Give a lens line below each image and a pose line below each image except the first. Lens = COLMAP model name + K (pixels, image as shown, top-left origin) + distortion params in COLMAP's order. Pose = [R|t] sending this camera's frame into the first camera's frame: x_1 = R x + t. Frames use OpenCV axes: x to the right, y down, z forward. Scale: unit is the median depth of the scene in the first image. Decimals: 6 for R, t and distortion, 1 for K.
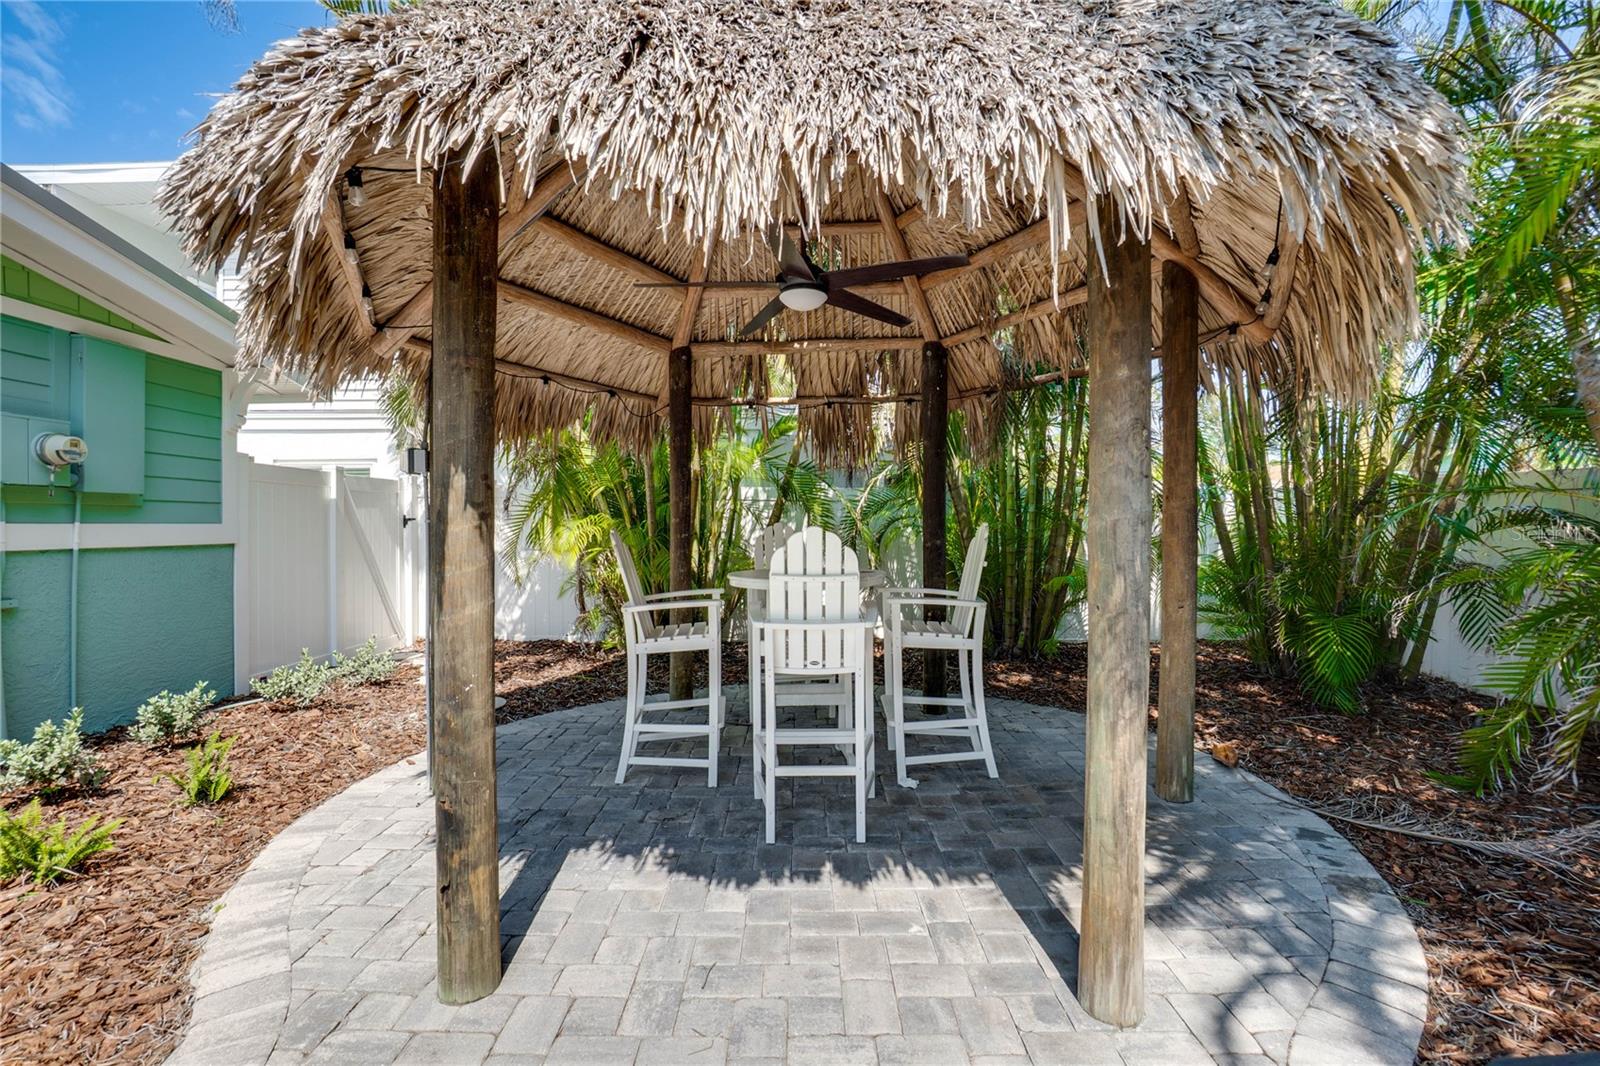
lens RADIAL K [[706.5, 0, 807.1], [0, 706.5, 520.9], [0, 0, 1]] dist [-0.032184, 0.010034]
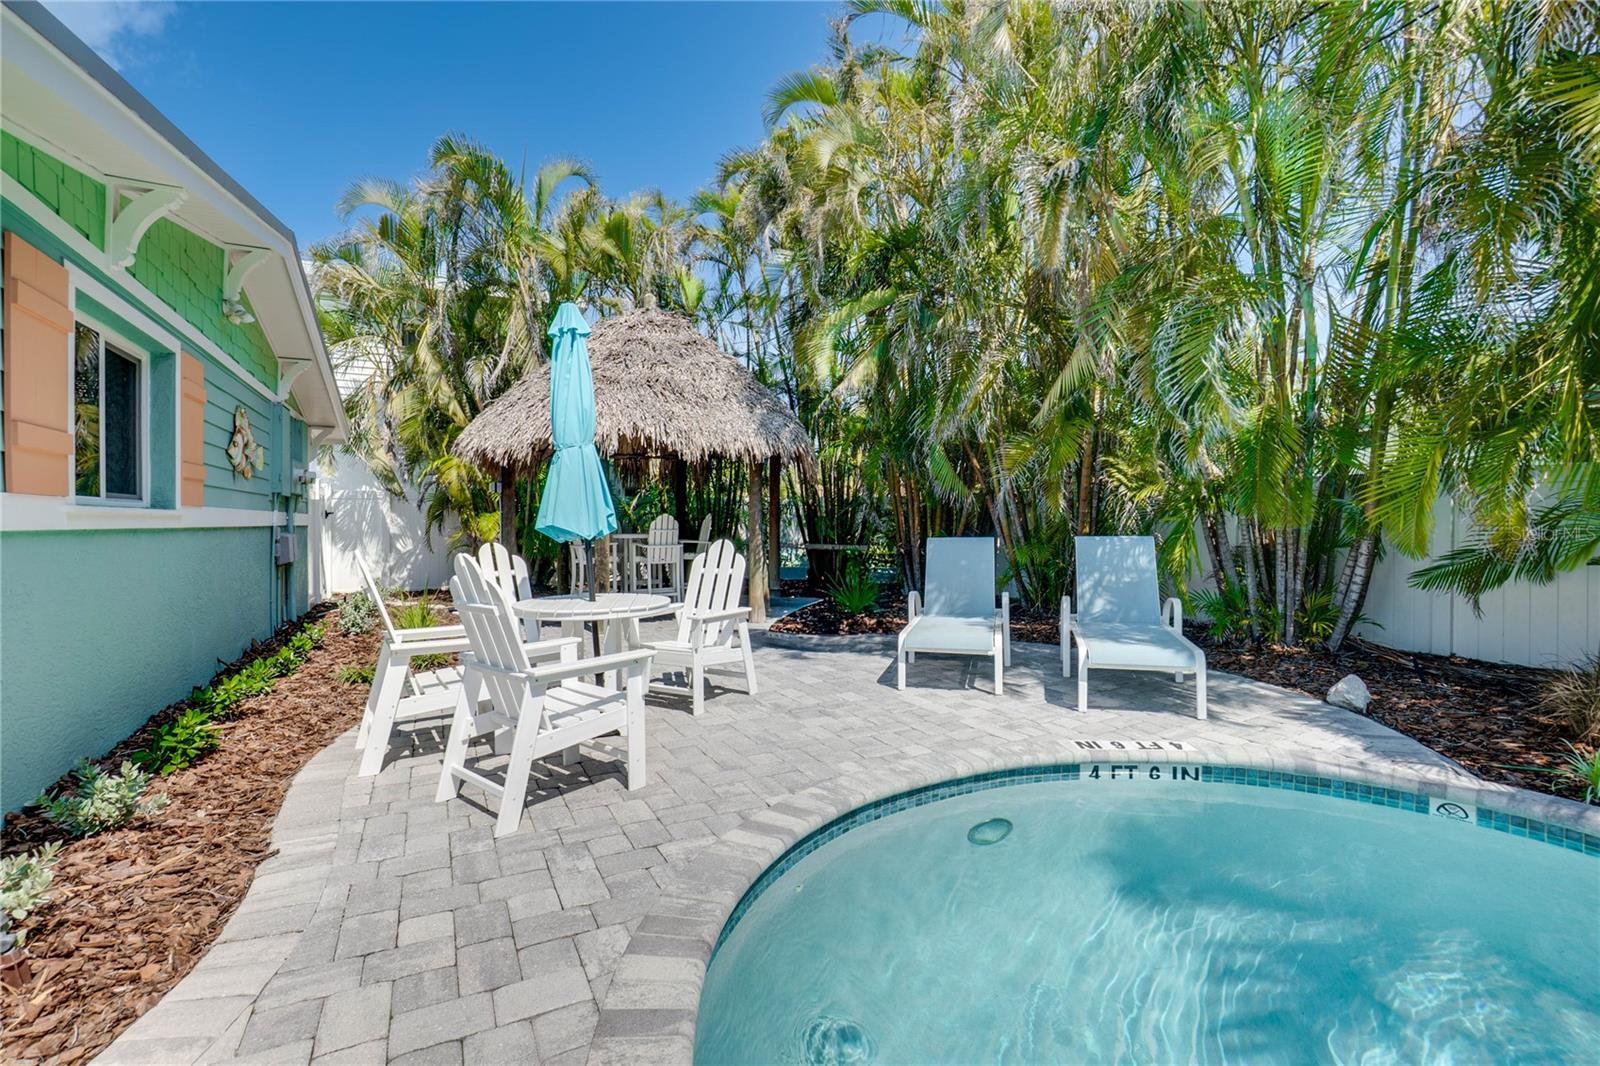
lens RADIAL K [[706.5, 0, 799.1], [0, 706.5, 526.5], [0, 0, 1]] dist [-0.032184, 0.010034]
pose [[0.889570, -0.003571, 0.456785, -0.869225], [0.001007, 0.999982, 0.005855, 0.045283], [-0.456798, -0.004748, 0.889558, -1.991804]]
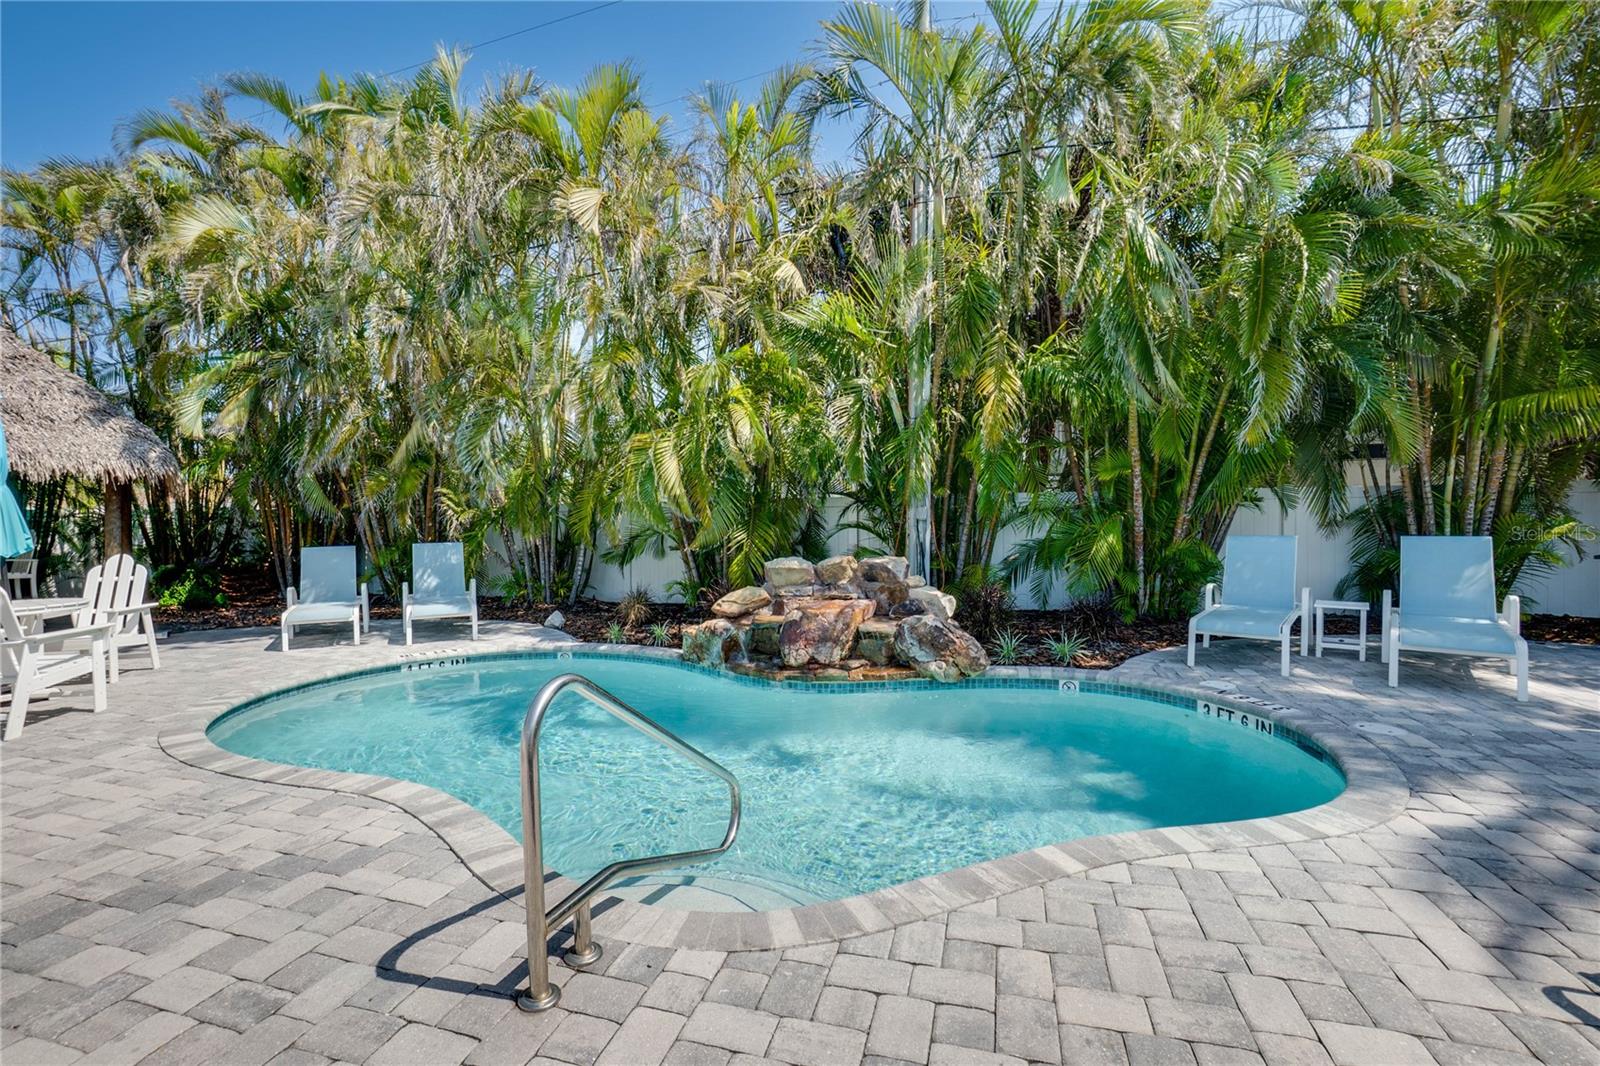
lens RADIAL K [[706.5, 0, 760.9], [0, 706.5, 523.0], [0, 0, 1]] dist [-0.032184, 0.010034]
pose [[0.318756, -0.003827, 0.947829, -1.648556], [0.013477, 0.999909, -0.000495, 0.017449], [-0.947741, 0.012932, 0.318779, -2.952994]]
